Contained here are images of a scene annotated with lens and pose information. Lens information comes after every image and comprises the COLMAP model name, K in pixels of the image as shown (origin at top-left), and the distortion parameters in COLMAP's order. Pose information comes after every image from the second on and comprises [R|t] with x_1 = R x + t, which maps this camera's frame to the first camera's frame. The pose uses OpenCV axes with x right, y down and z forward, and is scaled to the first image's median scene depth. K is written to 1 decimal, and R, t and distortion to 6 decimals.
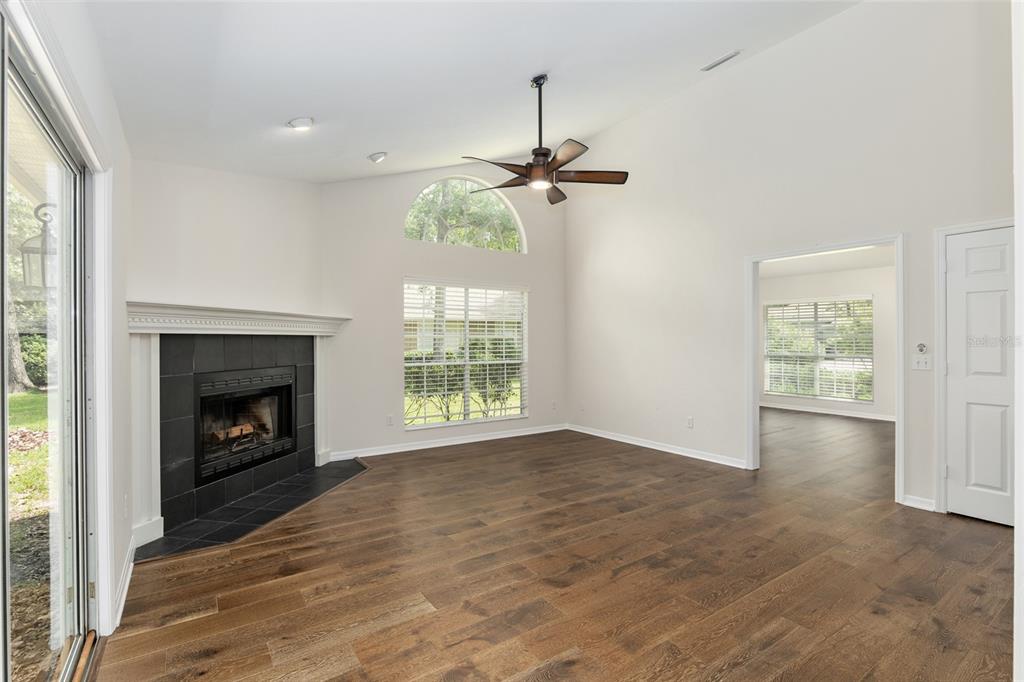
lens RADIAL K [[481.9, 0, 507.2], [0, 481.9, 342.7], [0, 0, 1]] dist [-0.002516, -0.000259]
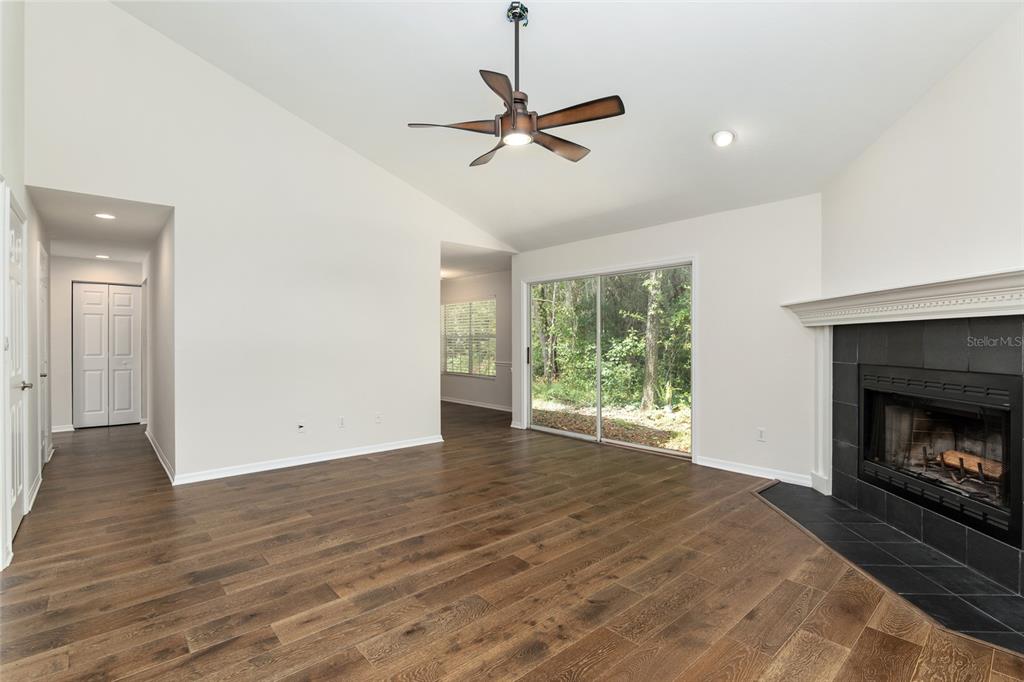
lens RADIAL K [[481.9, 0, 507.2], [0, 481.9, 342.7], [0, 0, 1]] dist [-0.002516, -0.000259]
pose [[-0.991748, 0.006689, -0.128024, 0.200946], [0.005541, 0.999941, 0.009318, 0.008006], [0.128079, 0.008532, -0.991727, 1.898144]]
